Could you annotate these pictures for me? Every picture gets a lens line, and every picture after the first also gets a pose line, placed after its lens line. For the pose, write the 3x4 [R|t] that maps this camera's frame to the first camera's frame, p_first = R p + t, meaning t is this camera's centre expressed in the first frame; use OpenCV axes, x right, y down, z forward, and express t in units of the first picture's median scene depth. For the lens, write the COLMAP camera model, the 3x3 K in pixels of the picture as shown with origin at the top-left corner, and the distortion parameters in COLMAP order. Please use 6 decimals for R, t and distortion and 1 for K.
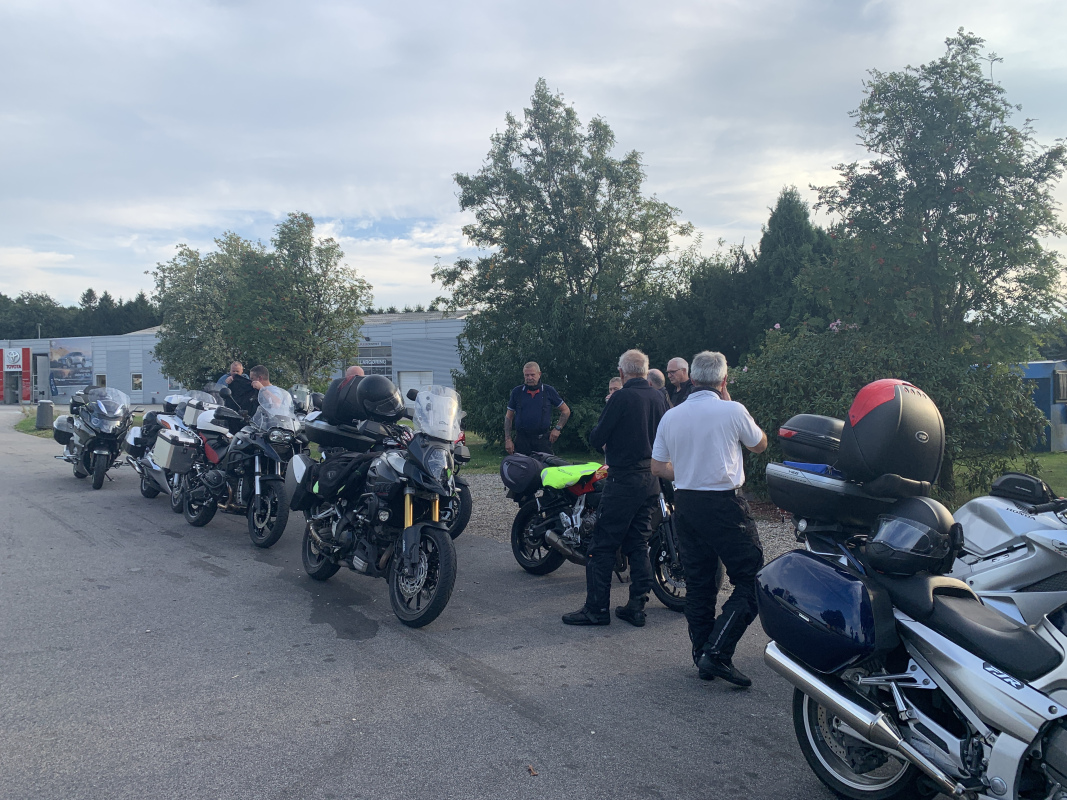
lens RADIAL K [[830.0, 0, 533.5], [0, 830.0, 400.0], [0, 0, 1]] dist [0.009301, 0.003695]
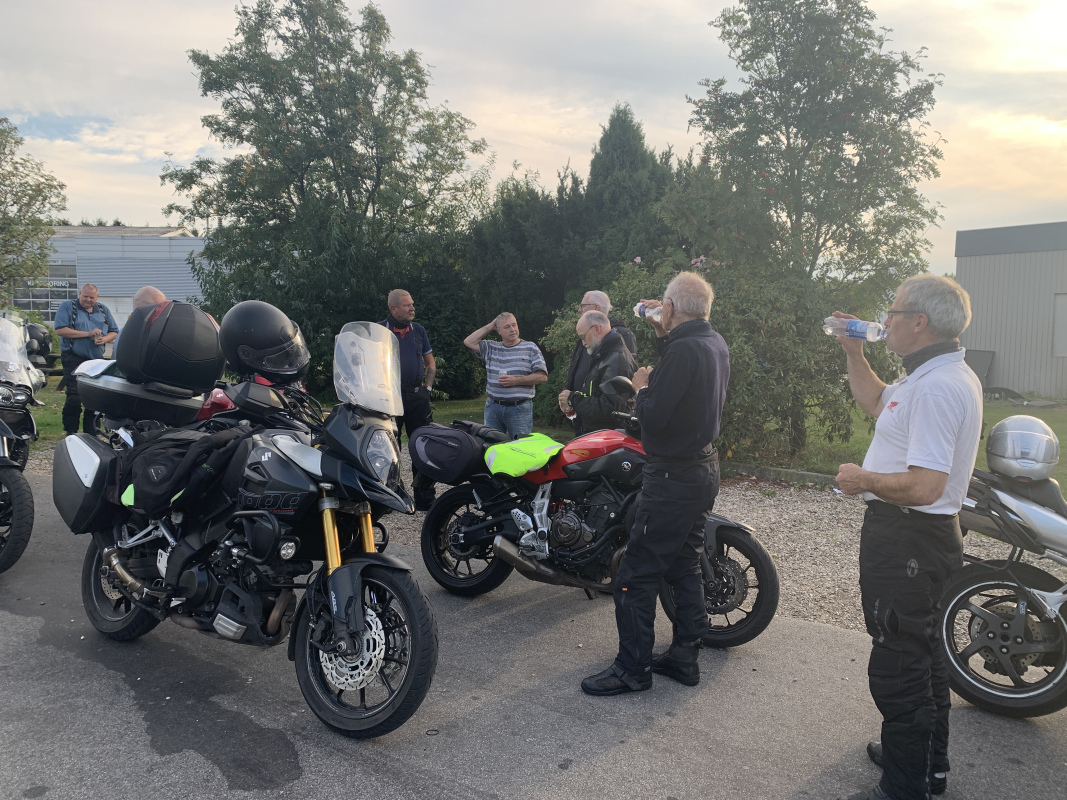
lens RADIAL K [[814.9, 0, 533.5], [0, 814.9, 400.0], [0, 0, 1]] dist [0.029630, -0.046219]
pose [[0.935343, -0.011331, 0.353560, -0.079178], [-0.017294, 0.996827, 0.077699, -0.003967], [-0.353319, -0.078790, 0.932179, 0.150055]]
